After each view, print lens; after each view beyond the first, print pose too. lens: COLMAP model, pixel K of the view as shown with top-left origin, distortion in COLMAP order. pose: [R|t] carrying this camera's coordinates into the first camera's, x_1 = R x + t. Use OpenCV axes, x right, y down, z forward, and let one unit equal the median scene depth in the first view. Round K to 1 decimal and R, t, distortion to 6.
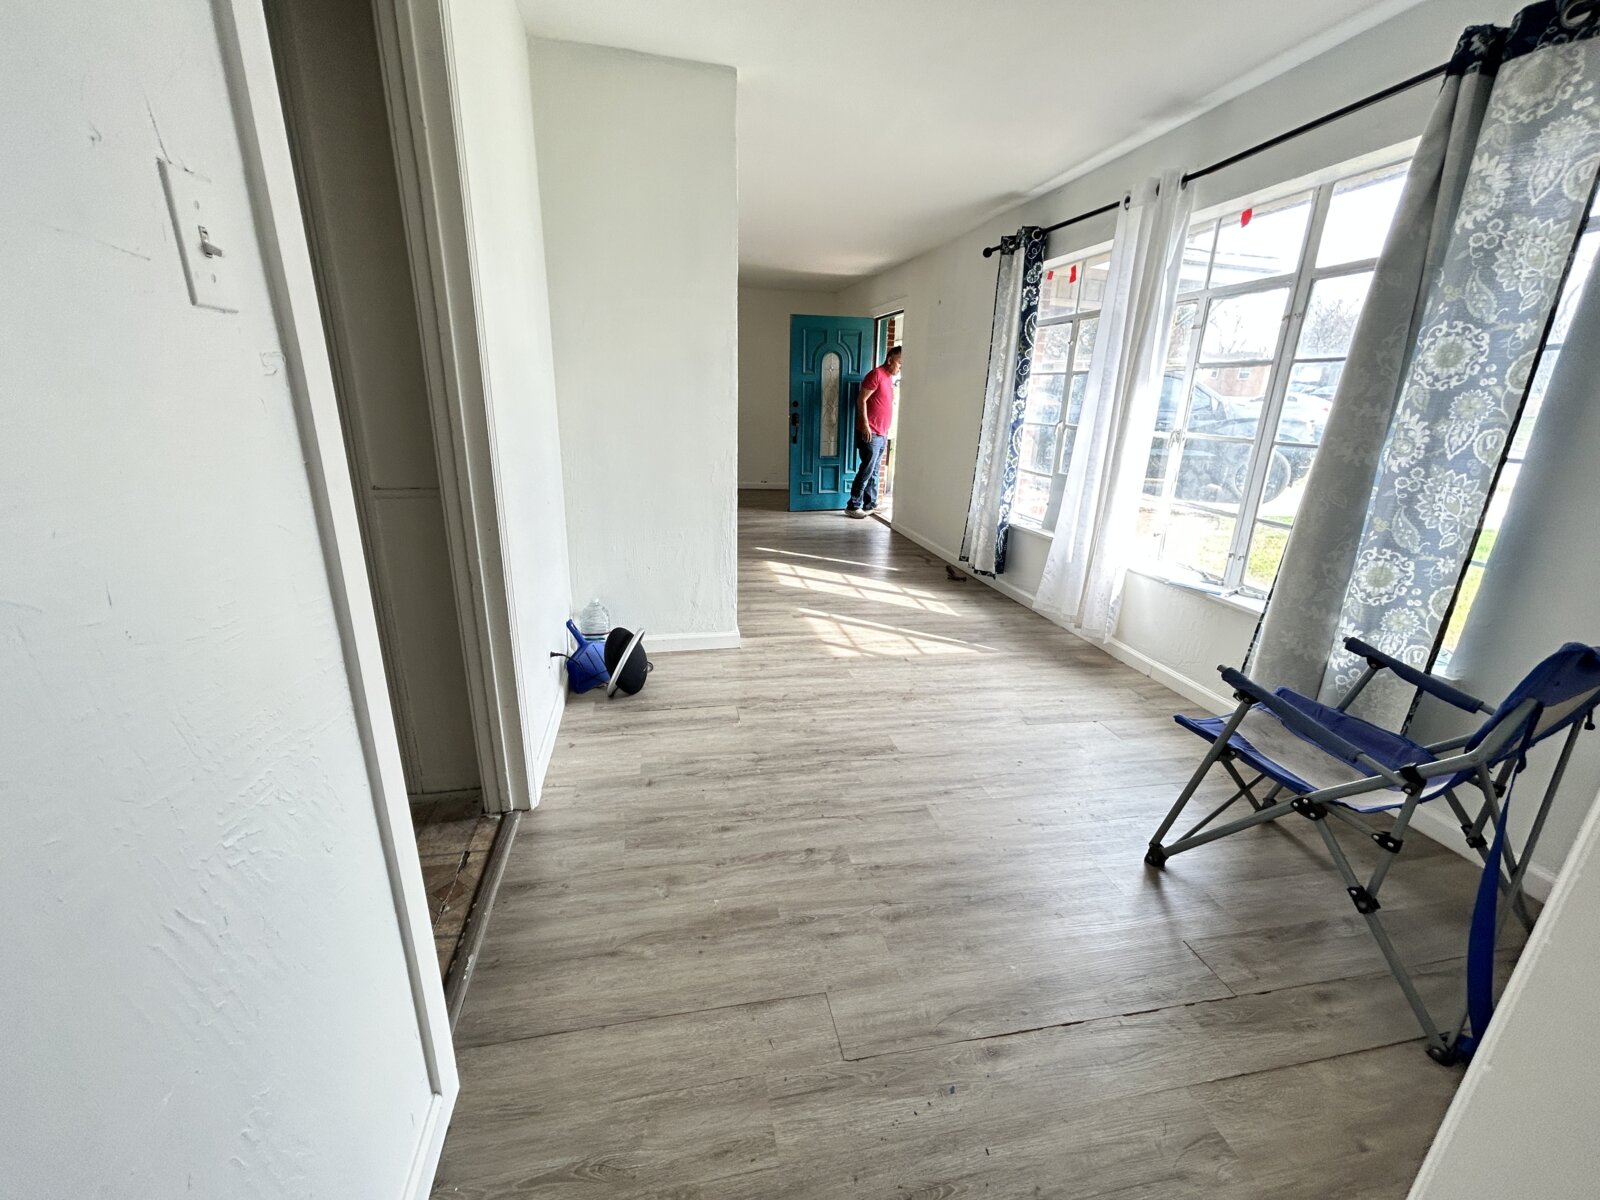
lens RADIAL K [[650.2, 0, 797.6], [0, 650.2, 601.7], [0, 0, 1]] dist [0.001647, 0.000197]
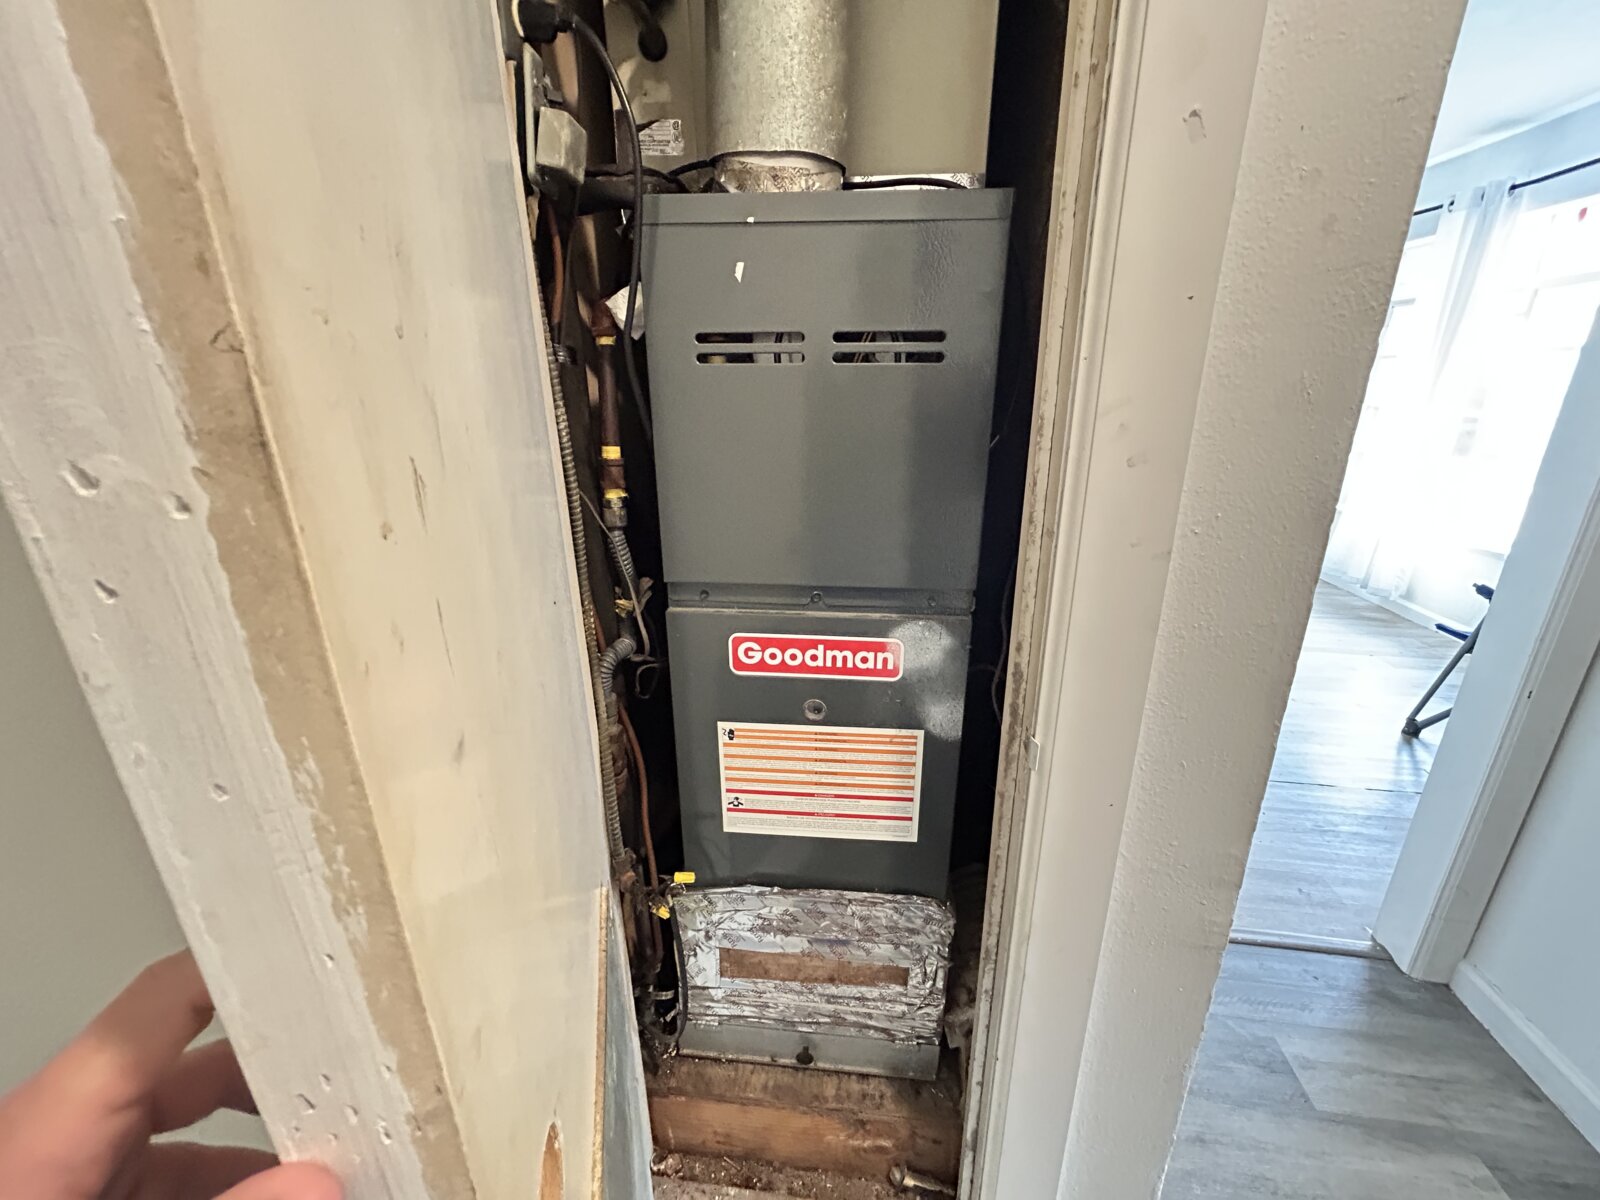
lens RADIAL K [[650.2, 0, 802.7], [0, 650.2, 606.4], [0, 0, 1]] dist [0.001647, 0.000197]
pose [[0.947468, 0.066551, -0.312852, -0.169815], [-0.057798, 0.997636, 0.037180, 0.107166], [0.314586, -0.017145, 0.949074, -0.472729]]
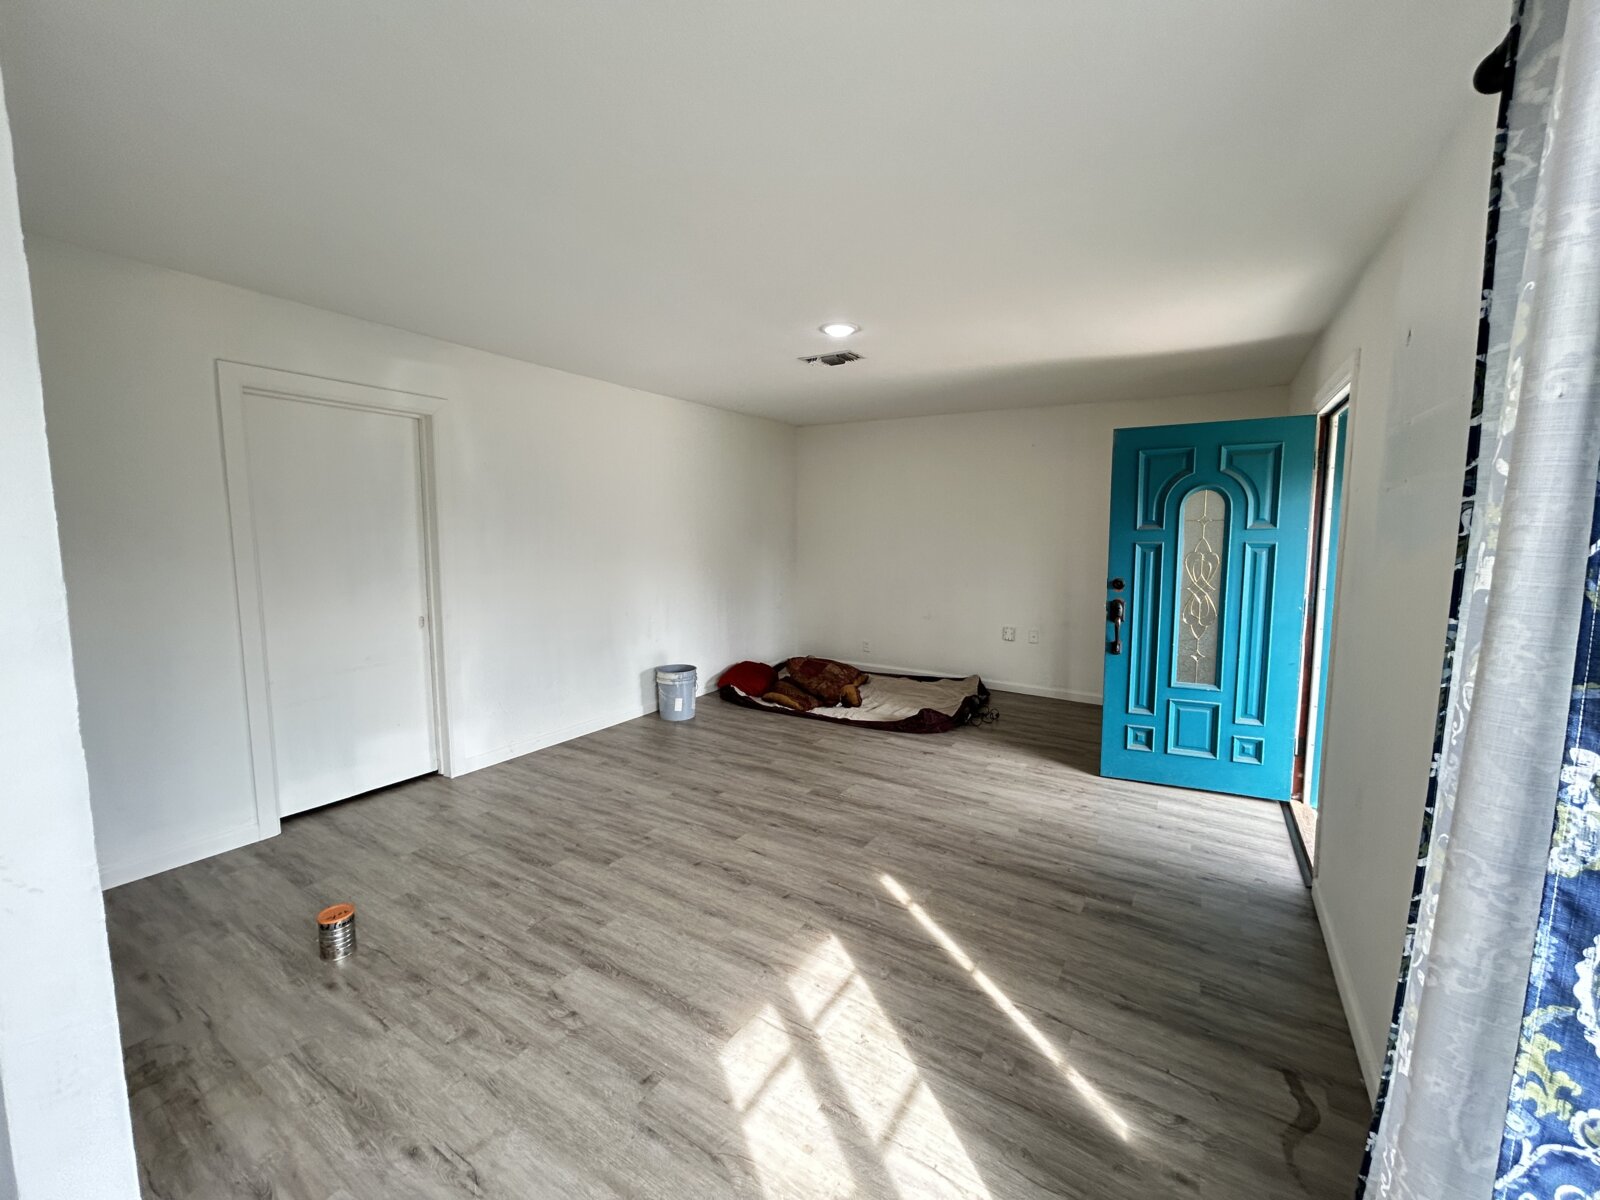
lens RADIAL K [[650.2, 0, 798.9], [0, 650.2, 595.2], [0, 0, 1]] dist [0.001647, 0.000197]
pose [[0.719365, 0.045870, -0.693116, 0.184787], [-0.196097, 0.970641, -0.139288, -0.171970], [0.666378, 0.236117, 0.707240, 0.454076]]
